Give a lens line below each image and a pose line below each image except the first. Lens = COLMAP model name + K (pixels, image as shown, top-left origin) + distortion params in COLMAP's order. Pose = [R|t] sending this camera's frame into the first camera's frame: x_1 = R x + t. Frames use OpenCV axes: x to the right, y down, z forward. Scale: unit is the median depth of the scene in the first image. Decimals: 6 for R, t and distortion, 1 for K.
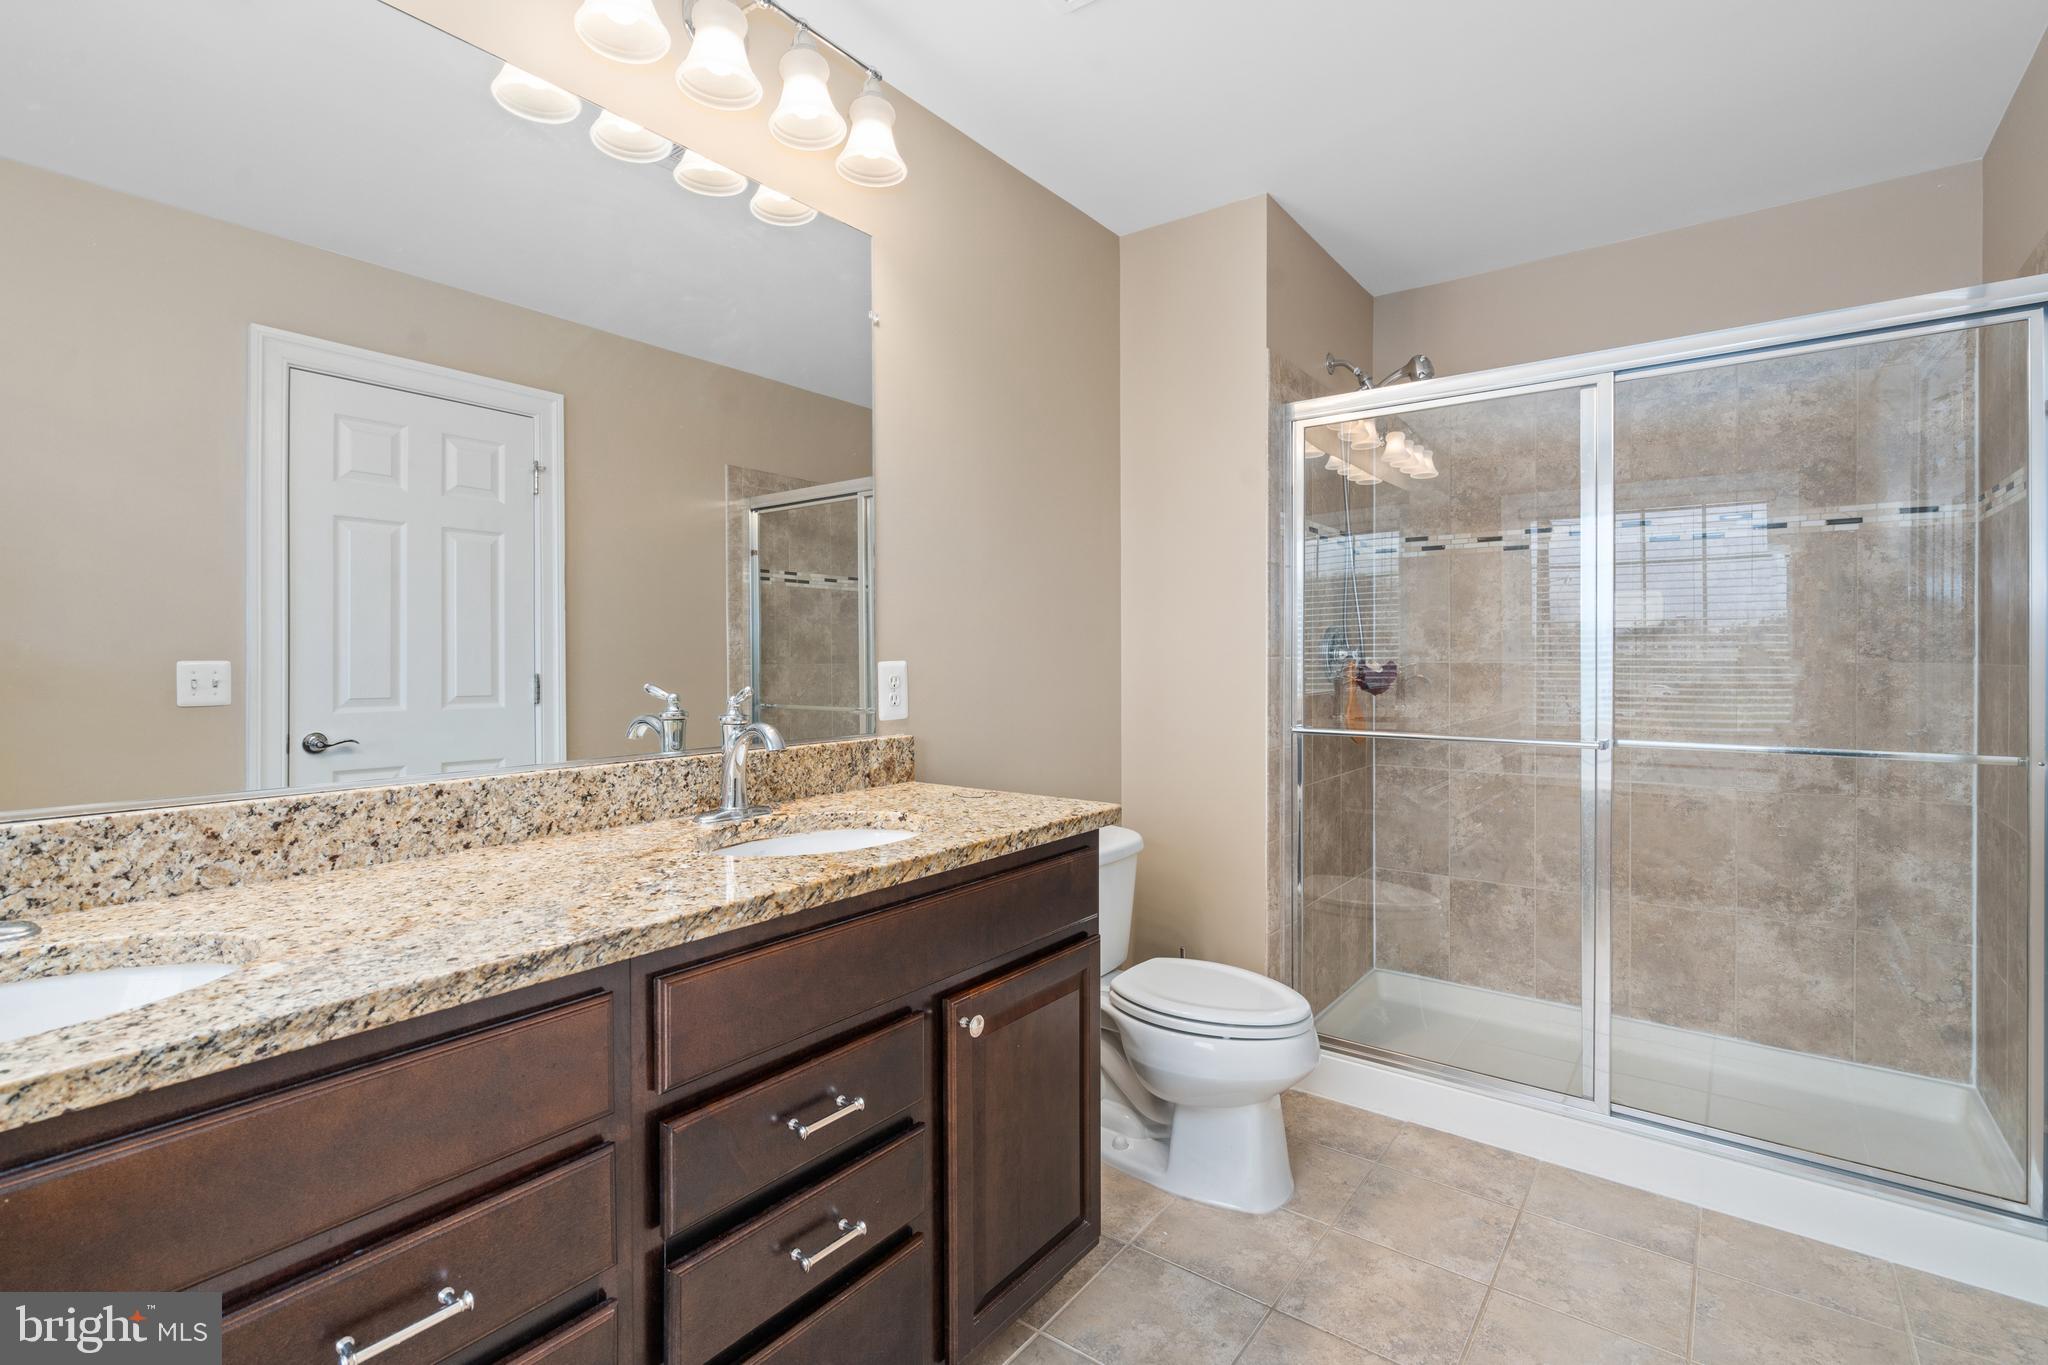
lens RADIAL K [[939.5, 0, 1024.5], [0, 939.5, 673.6], [0, 0, 1]] dist [0.000458, 0.000813]
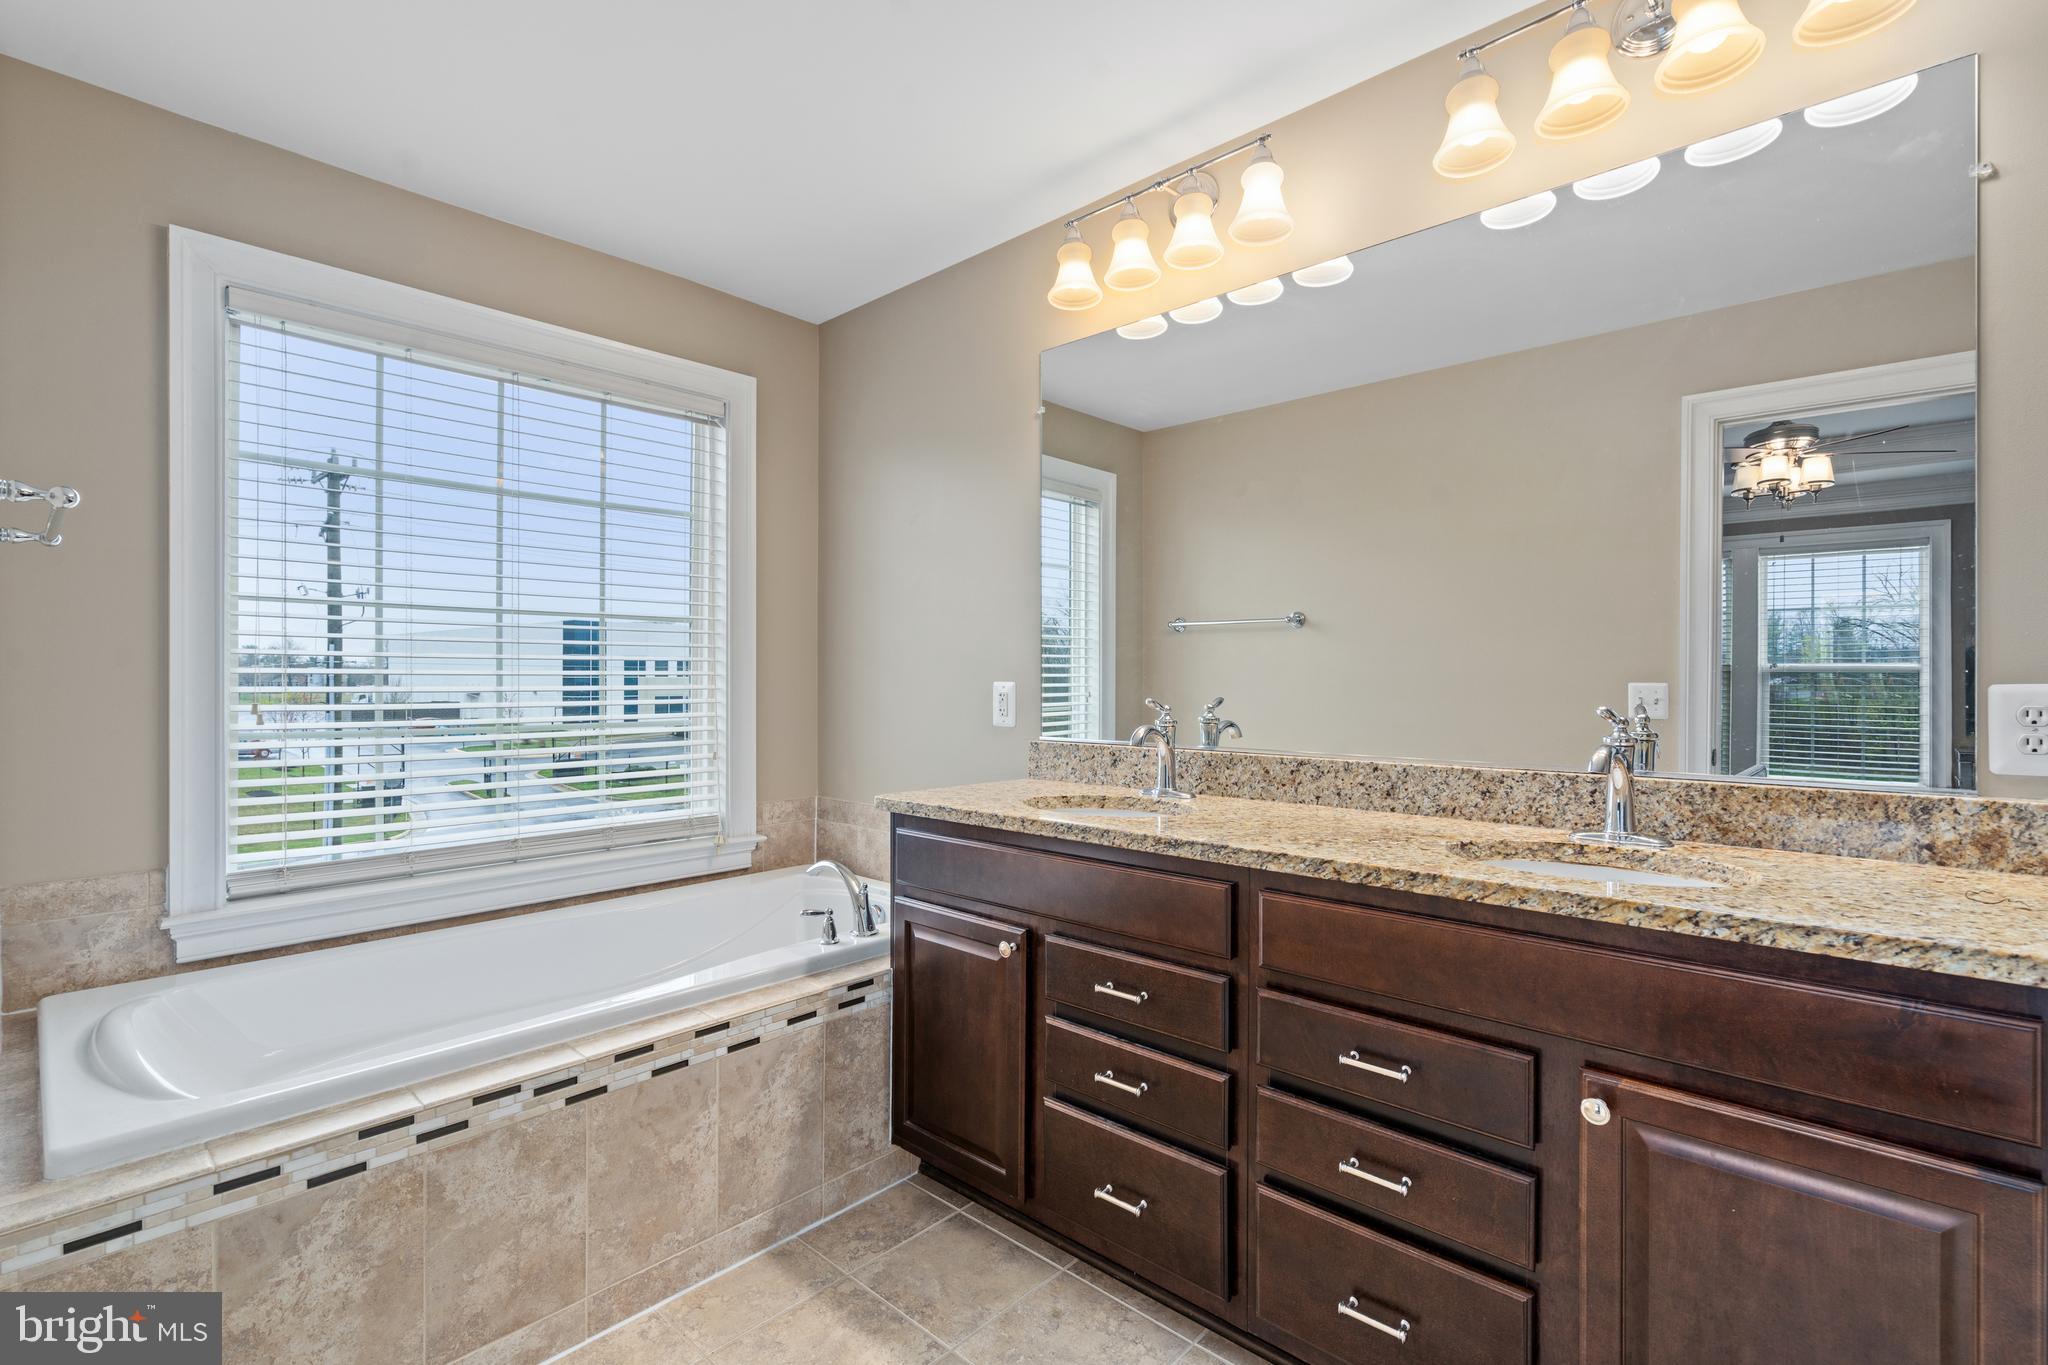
lens RADIAL K [[939.5, 0, 1024.5], [0, 939.5, 673.6], [0, 0, 1]] dist [0.000458, 0.000813]
pose [[-0.089896, -0.000834, -0.995951, 0.898463], [-0.019529, 0.999809, 0.000926, -0.012879], [0.995760, 0.019533, -0.089895, 0.588237]]
